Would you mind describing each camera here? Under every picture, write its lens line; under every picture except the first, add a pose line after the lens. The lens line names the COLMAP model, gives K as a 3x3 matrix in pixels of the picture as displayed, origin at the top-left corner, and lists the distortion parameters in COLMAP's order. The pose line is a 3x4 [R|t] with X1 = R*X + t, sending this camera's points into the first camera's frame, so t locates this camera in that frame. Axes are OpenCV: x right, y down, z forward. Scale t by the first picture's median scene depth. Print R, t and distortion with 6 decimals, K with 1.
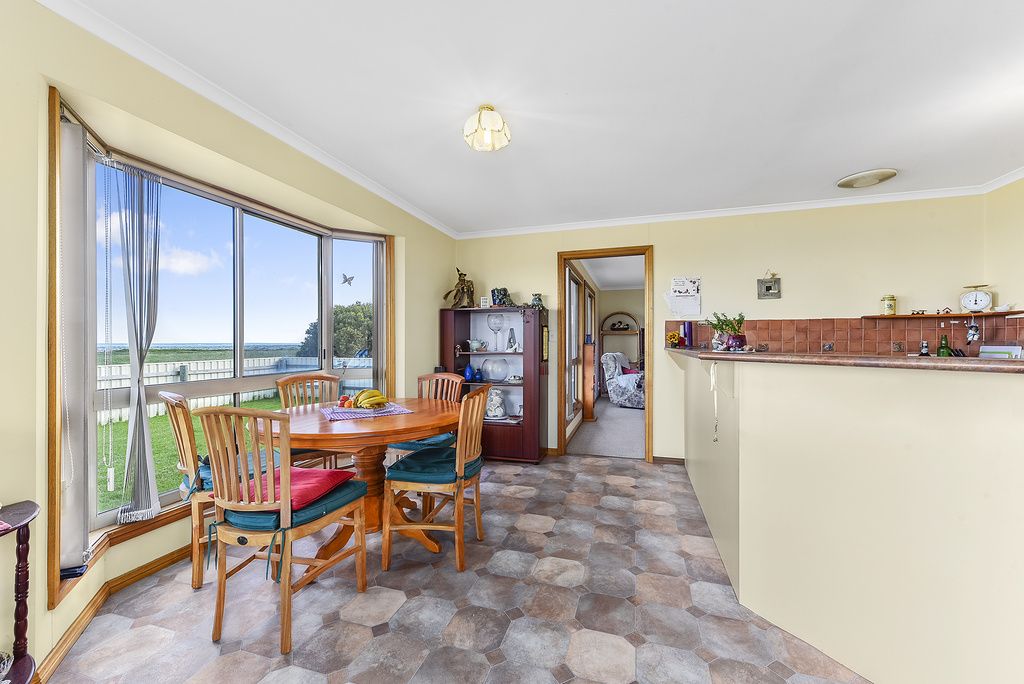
lens RADIAL K [[396.0, 0, 507.9], [0, 396.0, 342.7], [0, 0, 1]] dist [-0.020475, -0.001024]
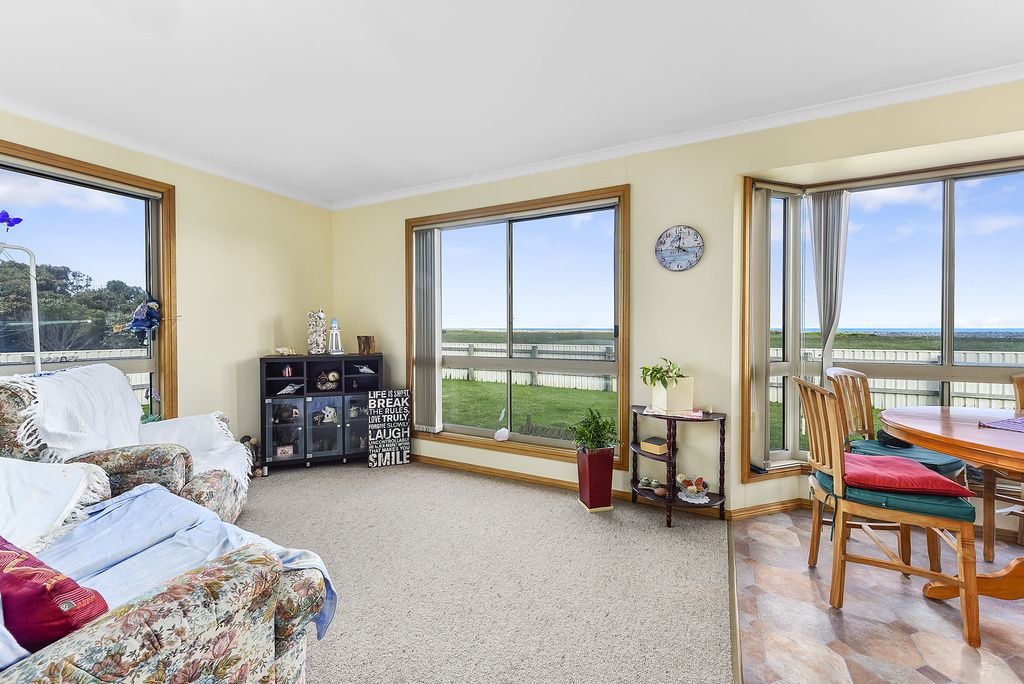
lens RADIAL K [[396.0, 0, 514.6], [0, 396.0, 335.7], [0, 0, 1]] dist [-0.020475, -0.001024]
pose [[-0.193579, 0.023793, -0.980796, 0.494688], [0.002294, 0.999714, 0.023800, -0.006042], [0.981082, 0.002358, -0.193579, 0.227068]]
